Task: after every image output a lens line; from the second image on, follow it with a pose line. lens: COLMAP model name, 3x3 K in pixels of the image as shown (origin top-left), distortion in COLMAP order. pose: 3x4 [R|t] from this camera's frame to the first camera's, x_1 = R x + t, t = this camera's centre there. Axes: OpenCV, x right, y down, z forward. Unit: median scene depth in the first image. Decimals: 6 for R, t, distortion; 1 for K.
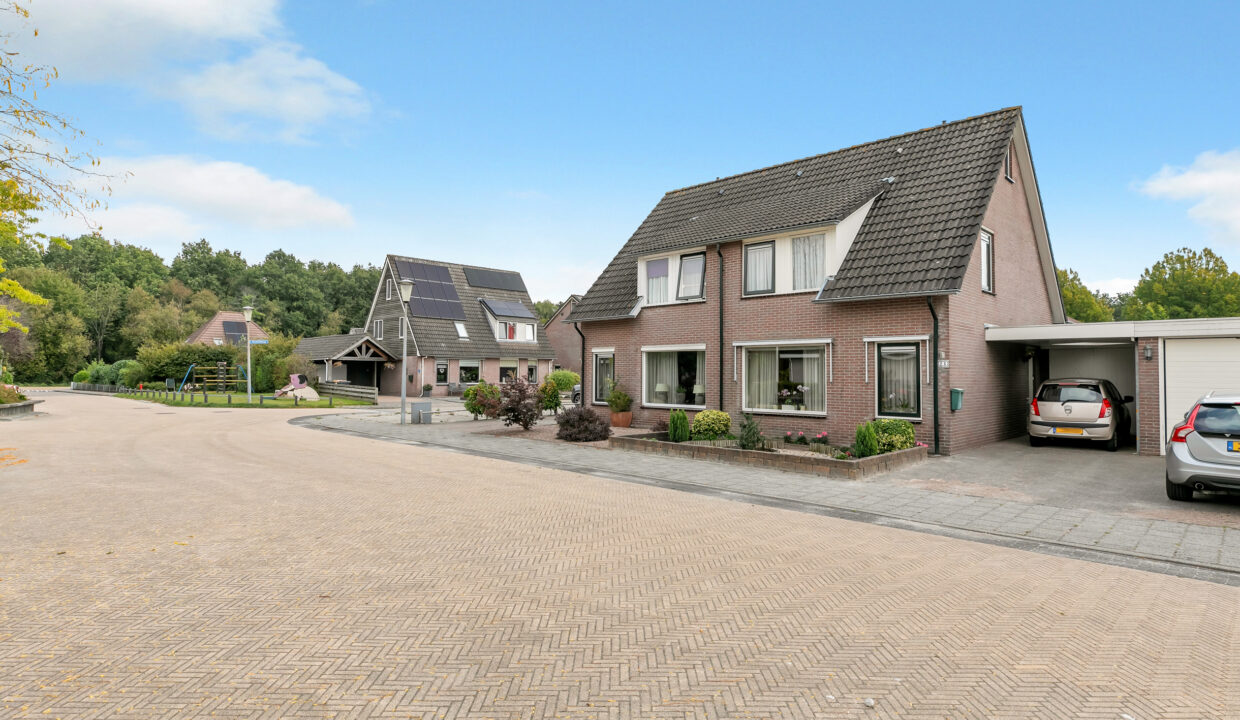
lens RADIAL K [[648.9, 0, 620.0], [0, 648.9, 360.0], [0, 0, 1]] dist [0.002391, 0.000372]
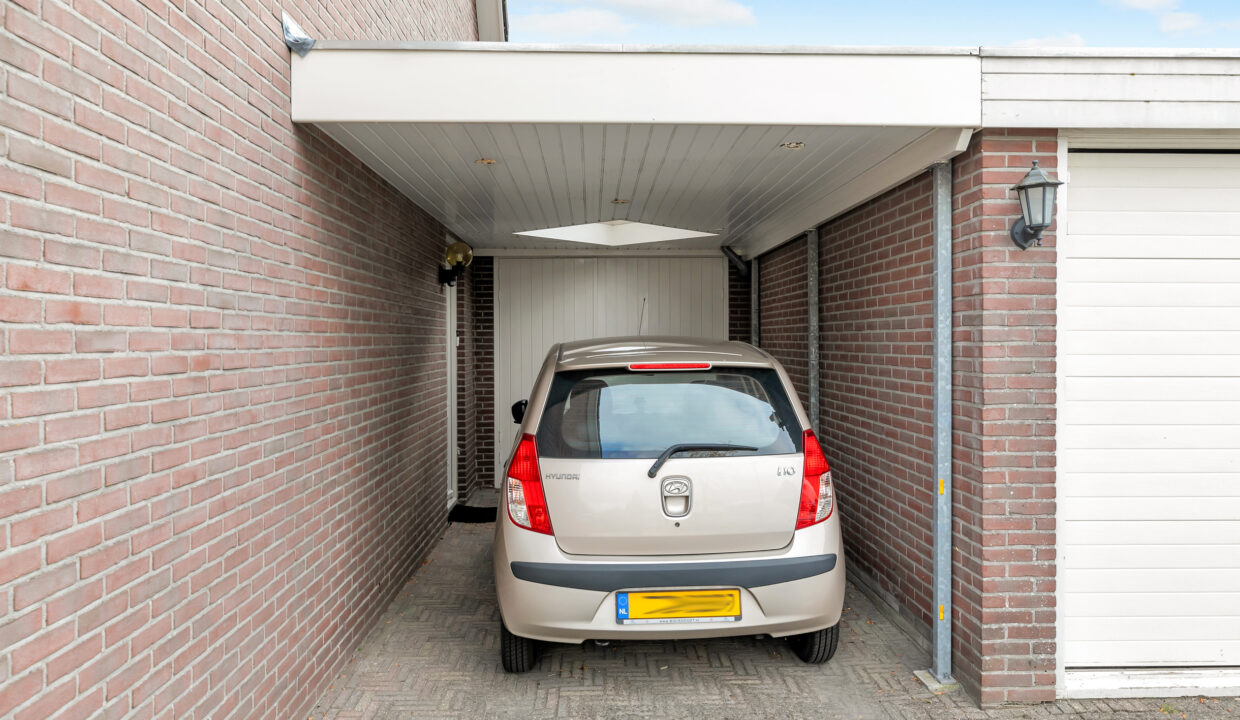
lens RADIAL K [[1067.5, 0, 620.0], [0, 1067.5, 360.0], [0, 0, 1]] dist [0.081317, 0.000558]
pose [[0.661154, -0.022474, 0.749913, 0.378979], [-0.009130, 0.999236, 0.037996, 0.019878], [-0.750194, -0.031968, 0.660444, 0.696739]]
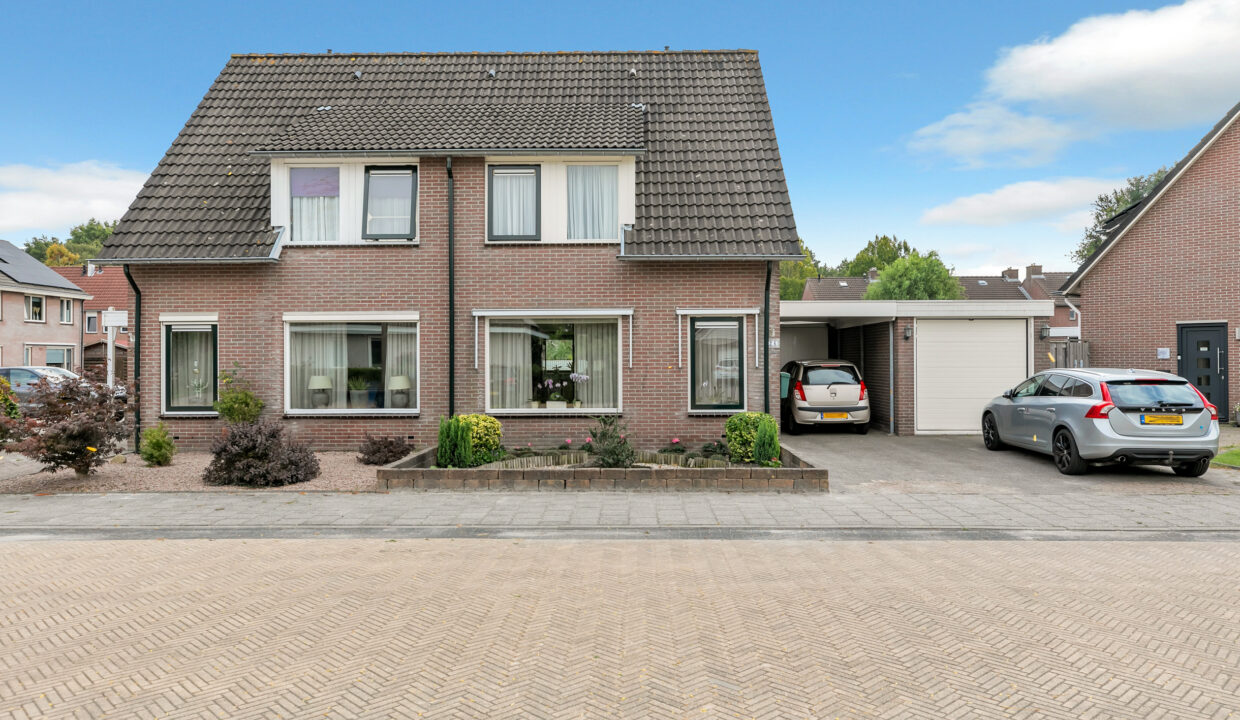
lens RADIAL K [[843.8, 0, 620.0], [0, 843.8, 360.0], [0, 0, 1]] dist [0.031299, -0.000284]
pose [[0.731119, -0.009292, 0.682186, -0.317453], [-0.005098, 0.999805, 0.019081, 0.006383], [-0.682231, -0.017428, 0.730929, 0.279729]]
